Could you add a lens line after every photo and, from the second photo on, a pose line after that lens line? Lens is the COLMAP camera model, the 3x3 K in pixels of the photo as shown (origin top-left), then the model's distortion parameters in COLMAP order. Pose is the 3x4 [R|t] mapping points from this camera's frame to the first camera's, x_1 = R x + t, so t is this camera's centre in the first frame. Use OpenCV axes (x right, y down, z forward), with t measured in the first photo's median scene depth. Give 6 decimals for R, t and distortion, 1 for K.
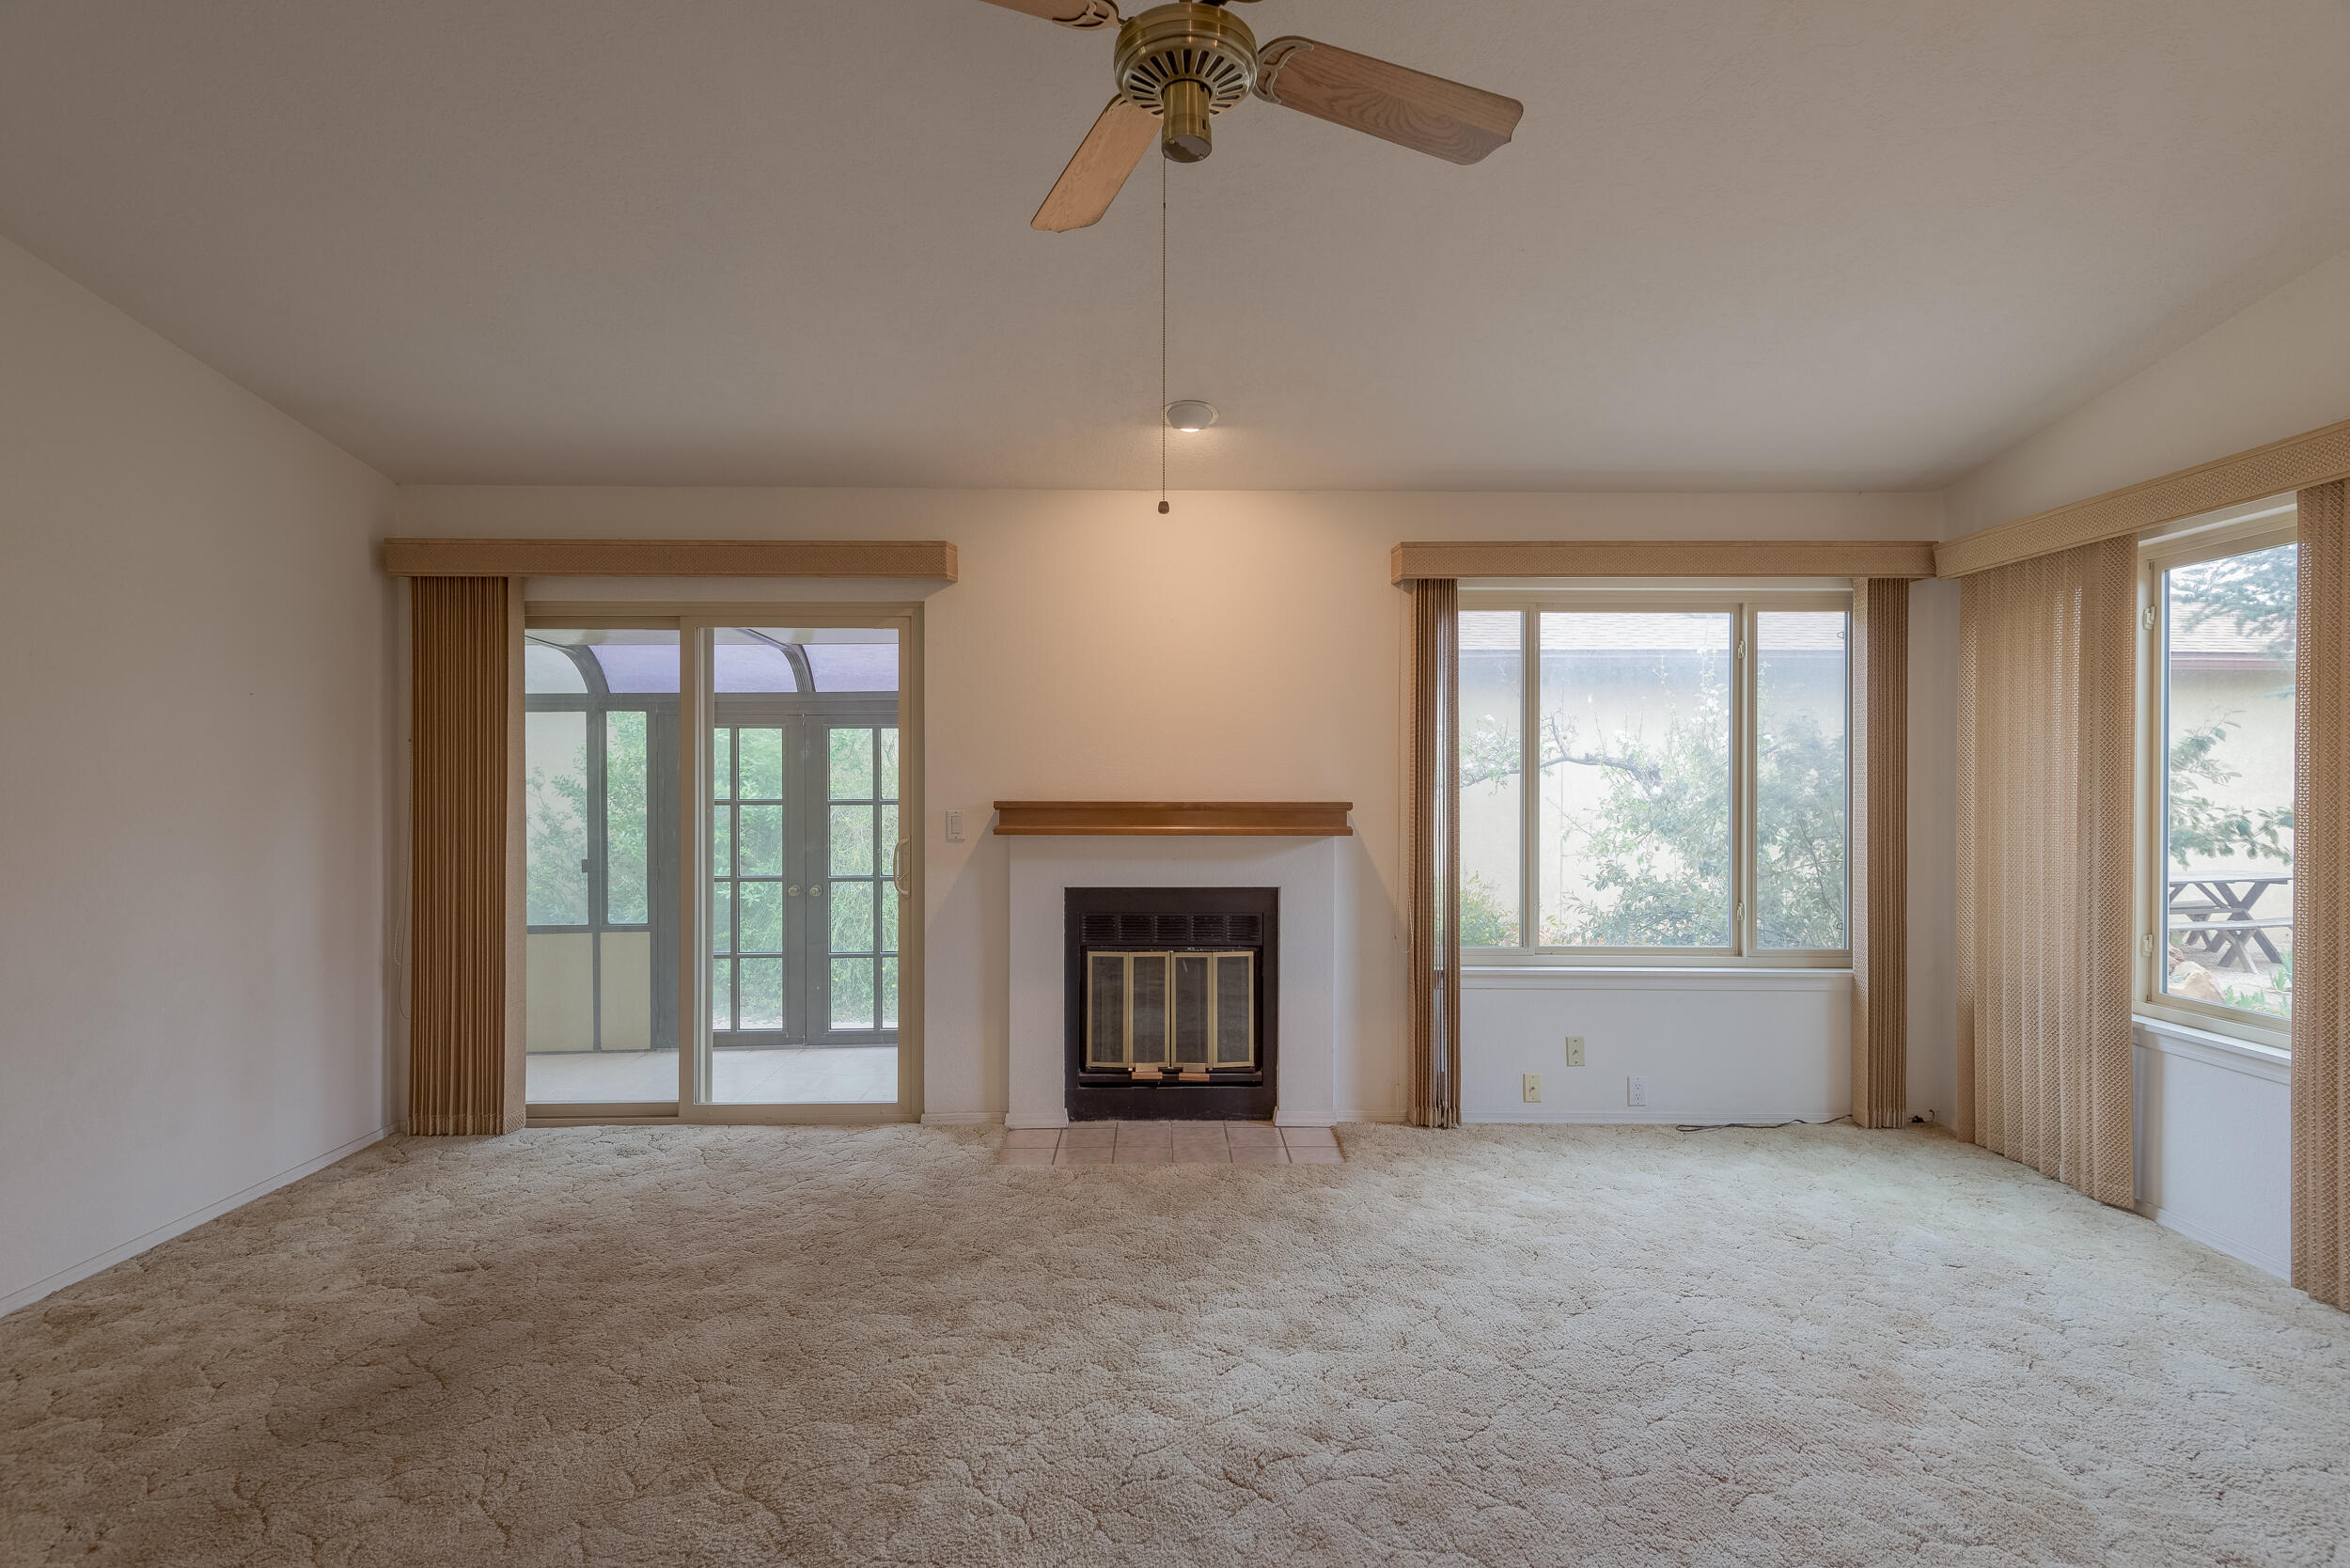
lens RADIAL K [[1112.6, 0, 1178.9], [0, 1112.6, 788.0], [0, 0, 1]] dist [0.027118, -0.014875]
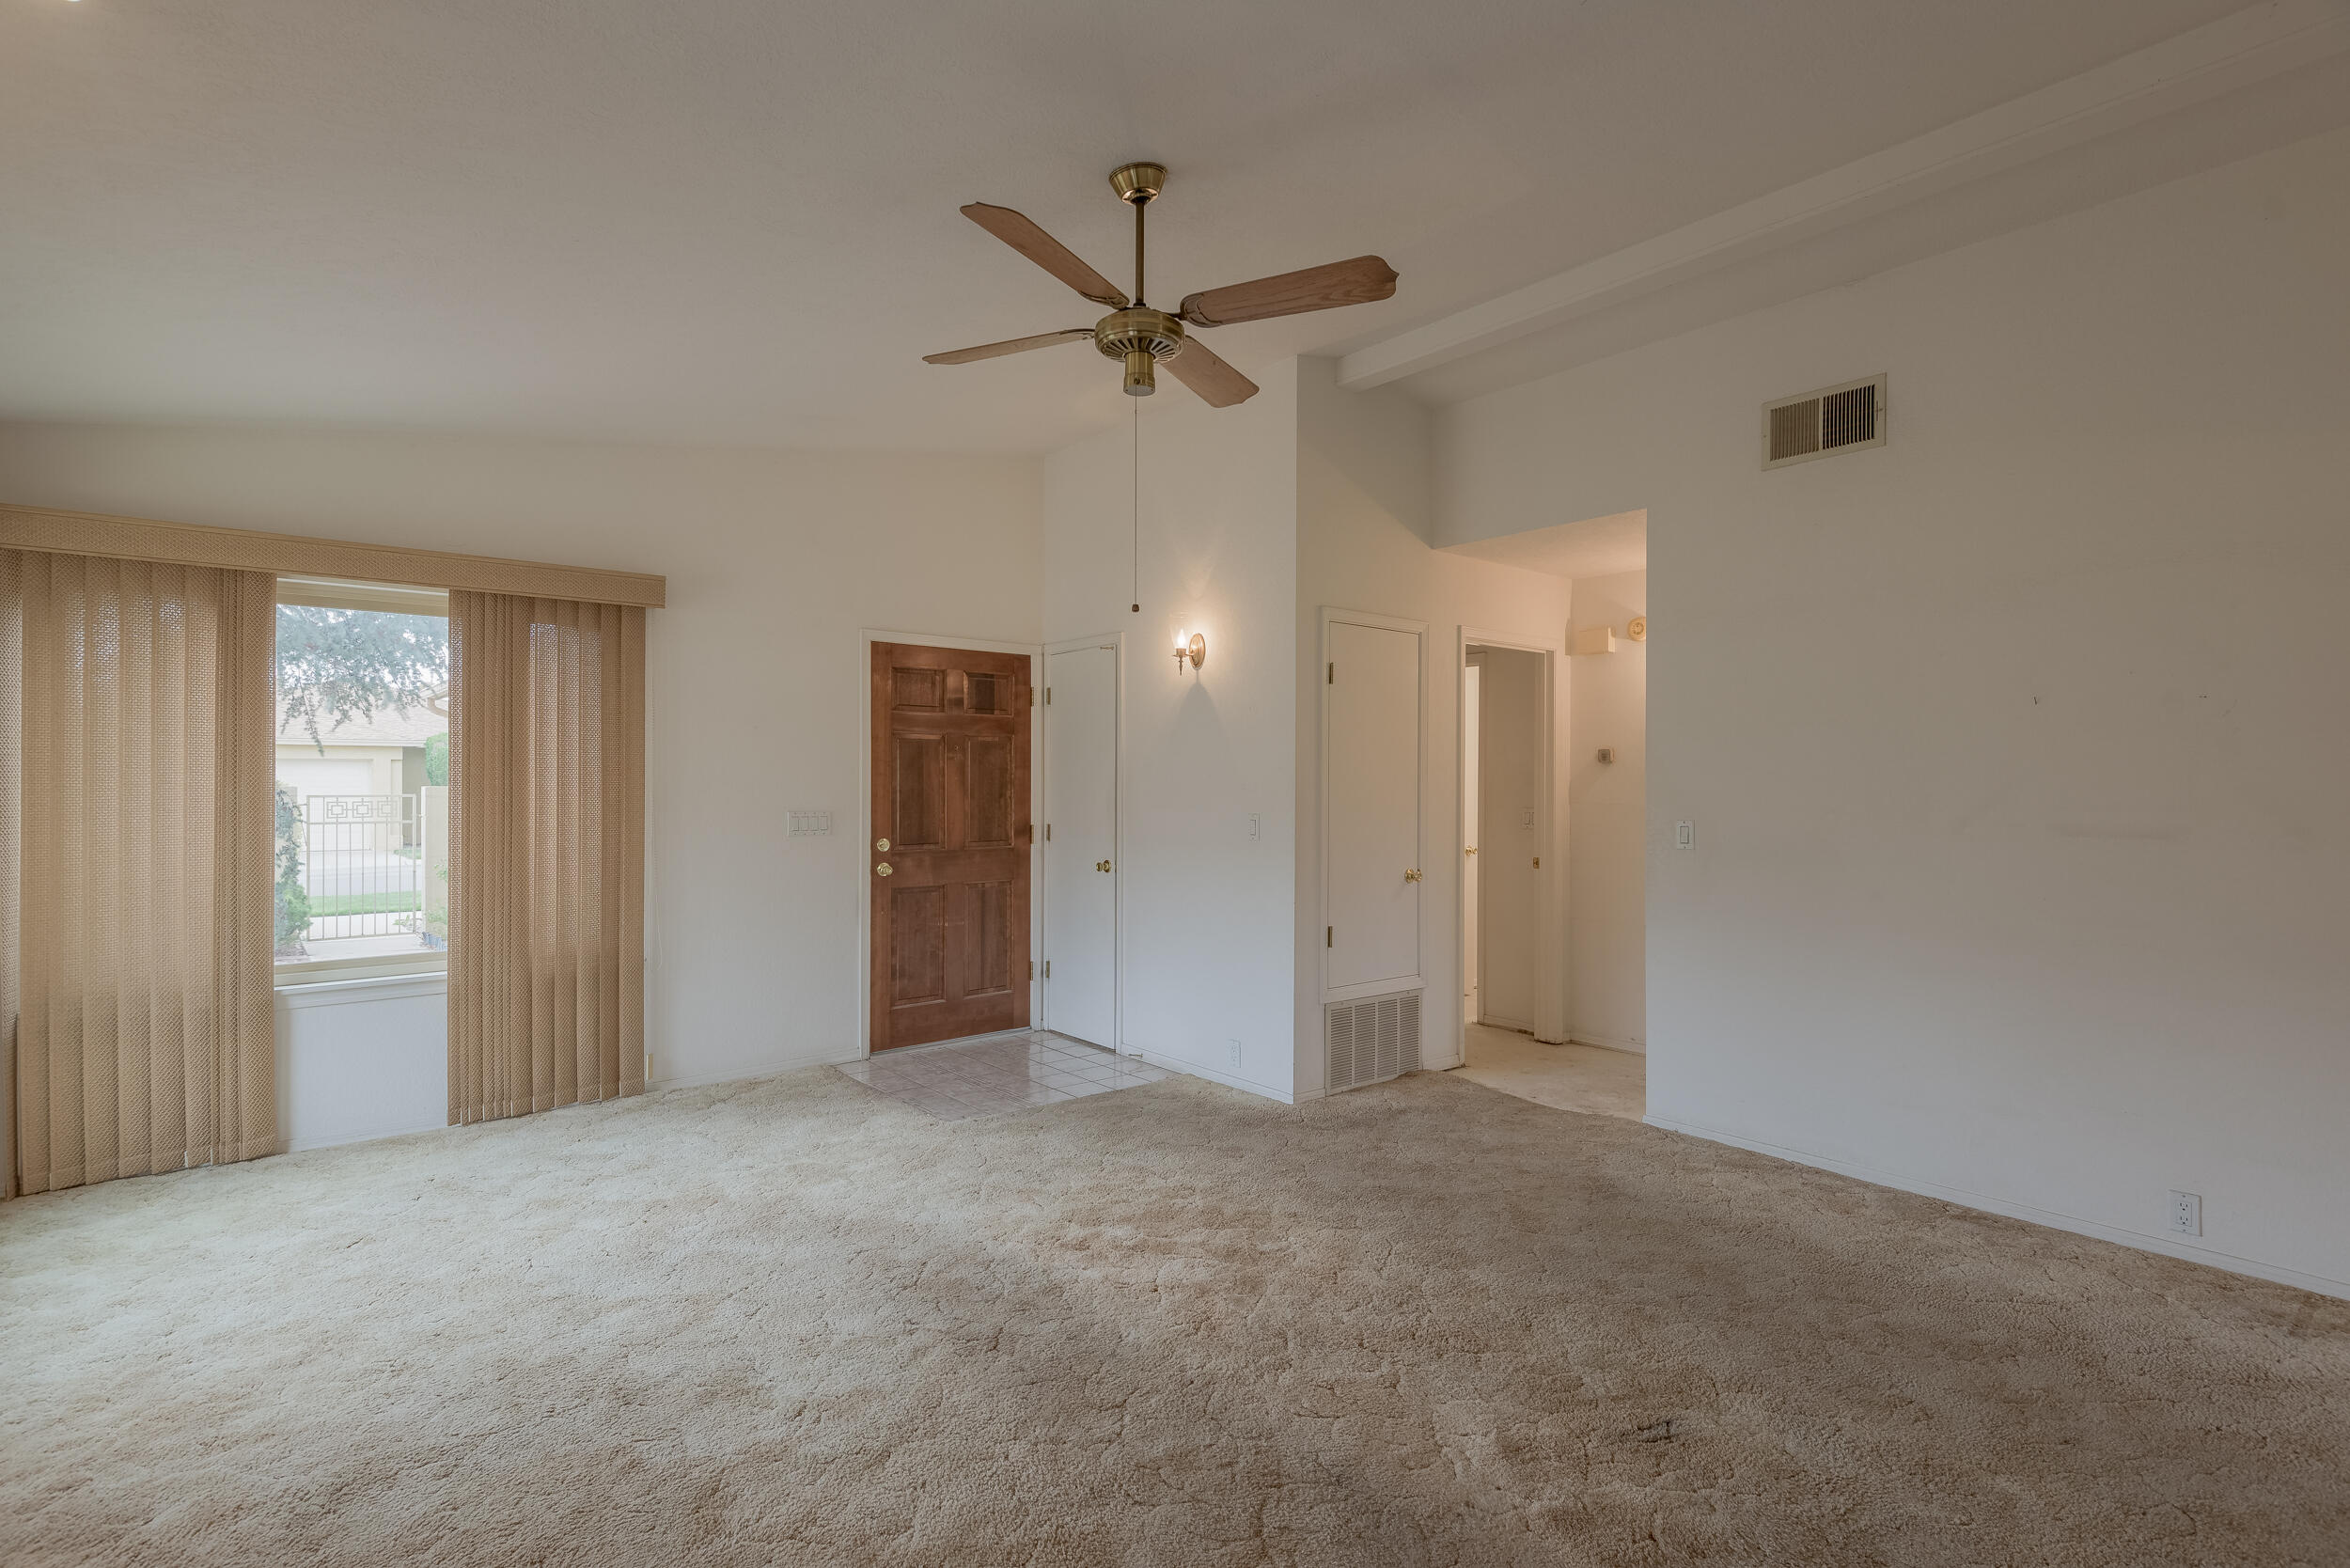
lens RADIAL K [[1112.6, 0, 1178.9], [0, 1112.6, 788.0], [0, 0, 1]] dist [0.027118, -0.014875]
pose [[-0.624266, -0.005166, 0.781195, -0.610440], [0.004205, 0.999941, 0.009973, -0.009704], [-0.781201, 0.009511, -0.624207, 0.935896]]
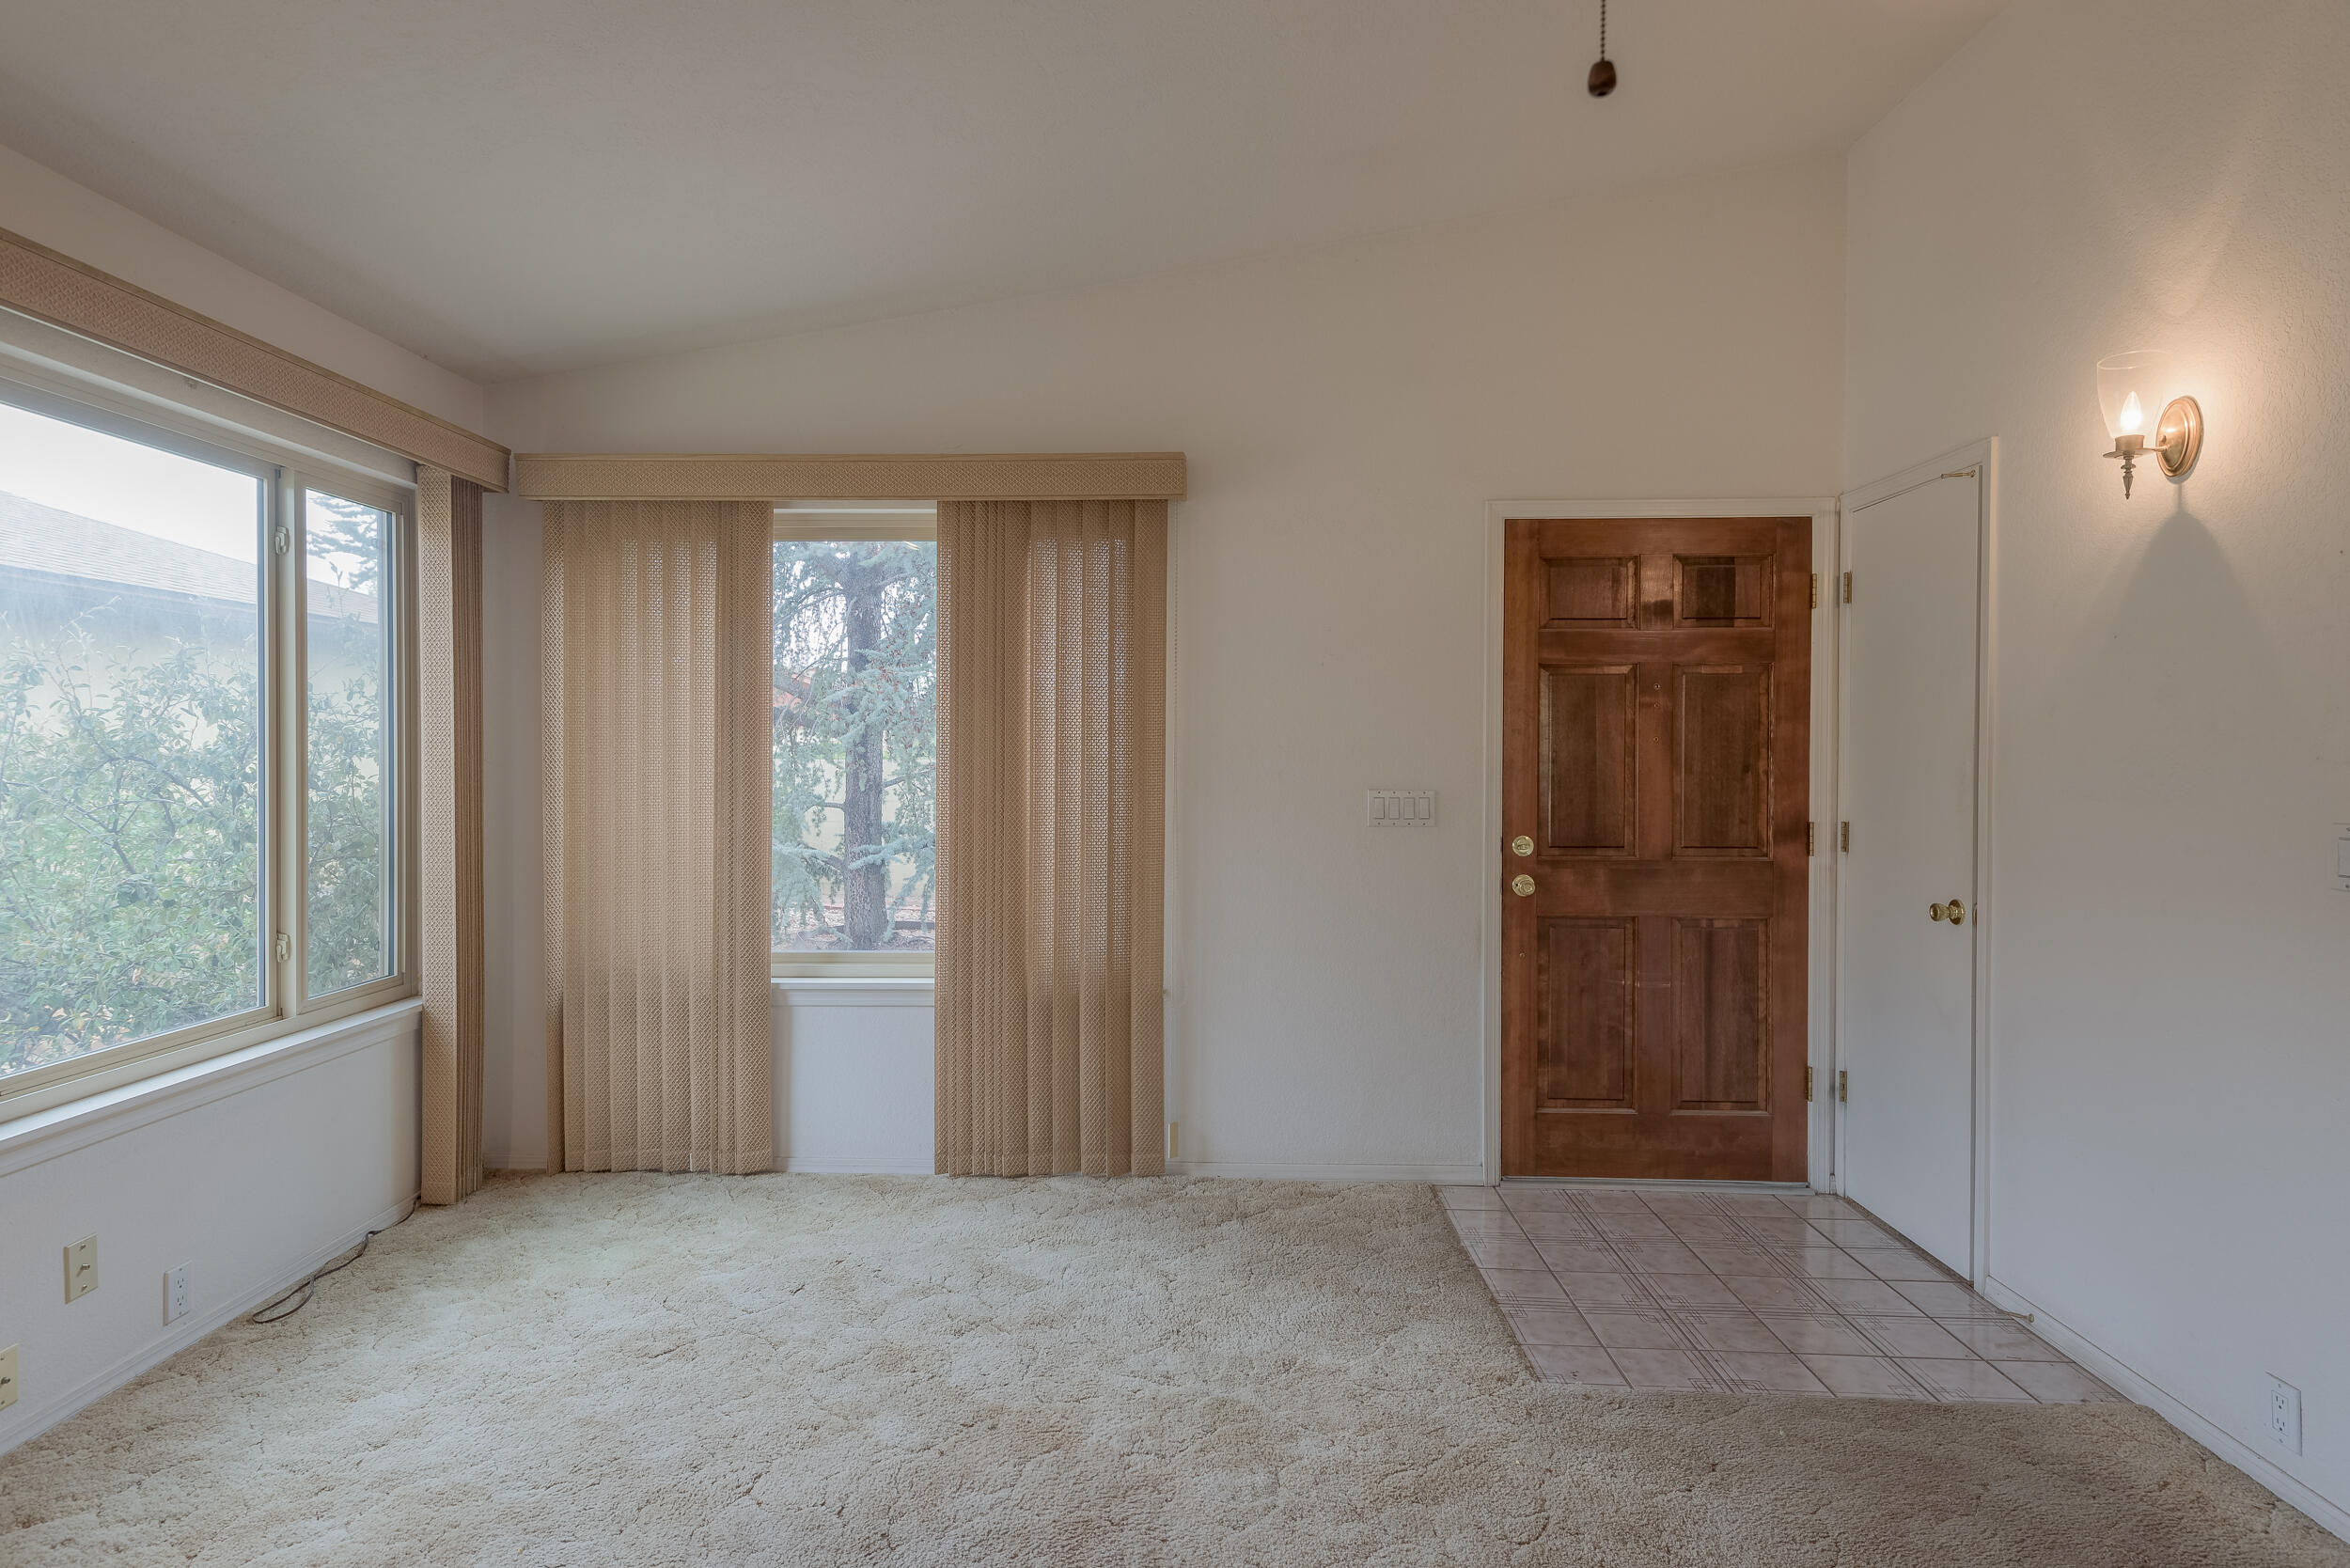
lens RADIAL K [[1242.6, 0, 1162.5], [0, 1242.6, 763.8], [0, 0, 1]] dist [0.045752, -0.023995]
pose [[0.046513, -0.013842, 0.998822, -0.242583], [0.004249, 0.999898, 0.013659, -0.003823], [-0.998909, 0.003608, 0.046567, 0.560349]]
